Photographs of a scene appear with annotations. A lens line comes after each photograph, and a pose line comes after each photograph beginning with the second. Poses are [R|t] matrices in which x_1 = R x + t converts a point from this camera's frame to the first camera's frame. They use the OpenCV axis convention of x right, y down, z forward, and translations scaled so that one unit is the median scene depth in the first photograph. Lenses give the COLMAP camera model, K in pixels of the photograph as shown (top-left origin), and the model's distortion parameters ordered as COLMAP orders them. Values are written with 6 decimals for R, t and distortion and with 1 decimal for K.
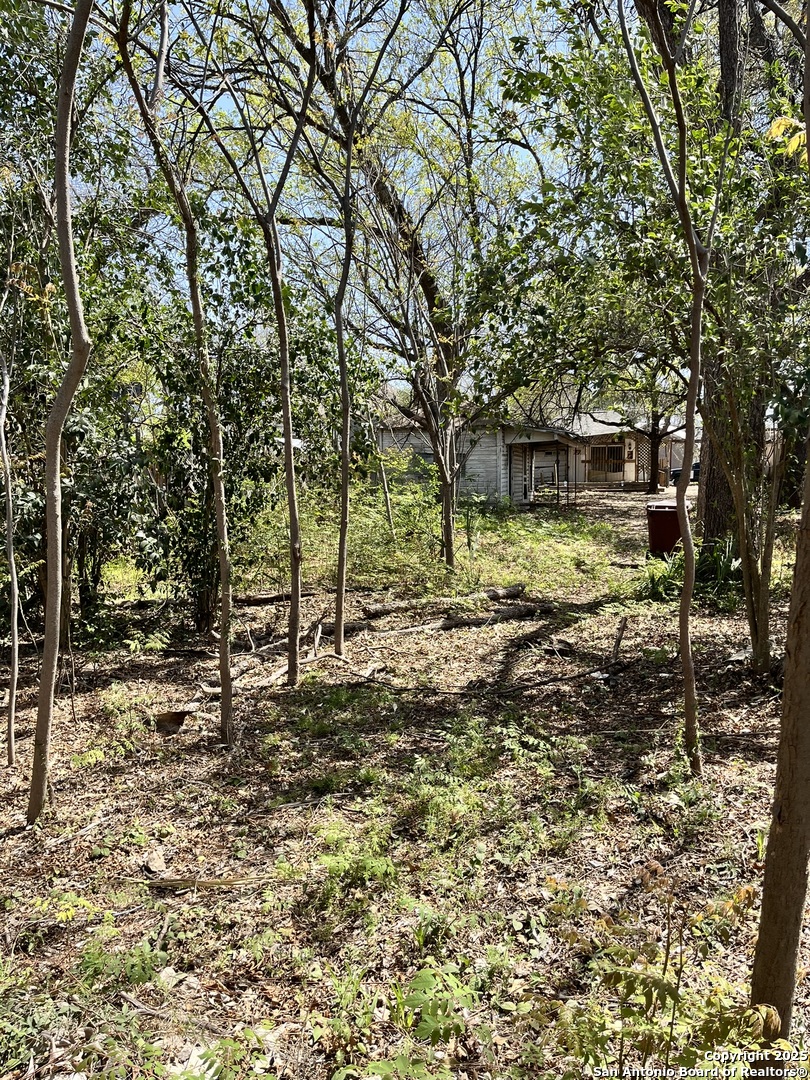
lens RADIAL K [[824.9, 0, 405.0], [0, 824.9, 540.0], [0, 0, 1]] dist [0.044077, -0.003605]
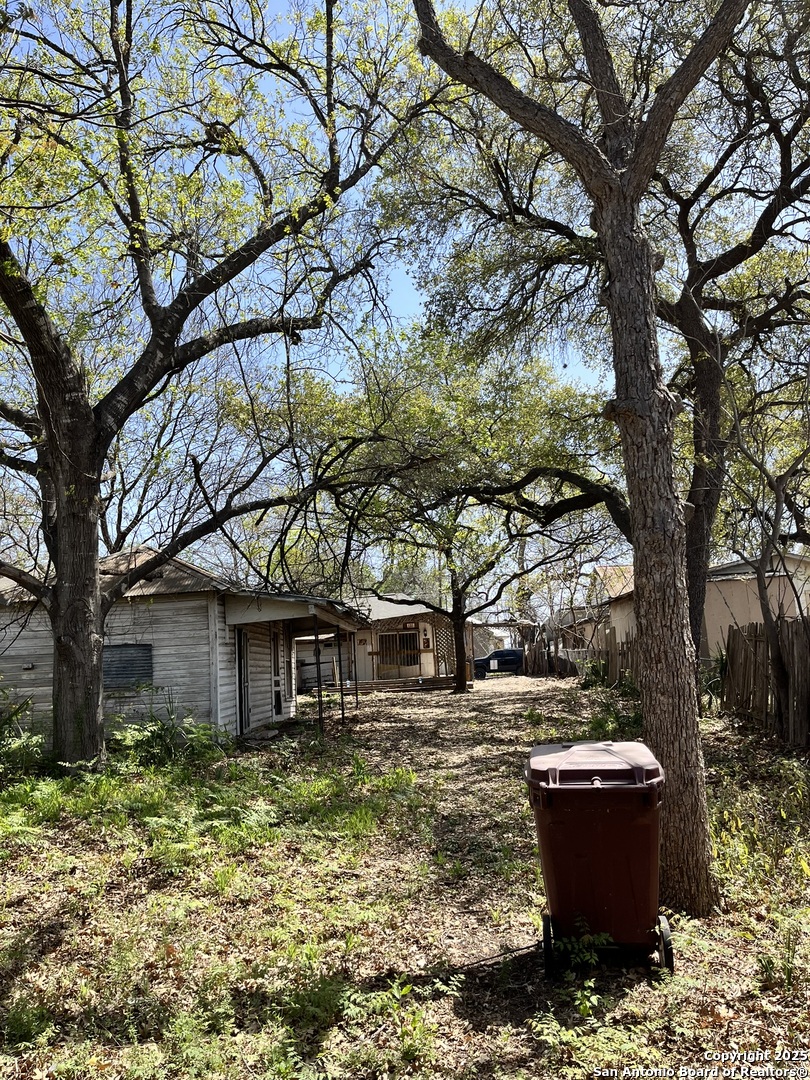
lens RADIAL K [[824.9, 0, 405.0], [0, 824.9, 540.0], [0, 0, 1]] dist [0.044077, -0.003605]
pose [[0.969522, -0.006378, 0.244919, 0.066917], [0.064045, 0.971499, -0.228227, -0.022066], [-0.236483, 0.236958, 0.942299, 0.271017]]
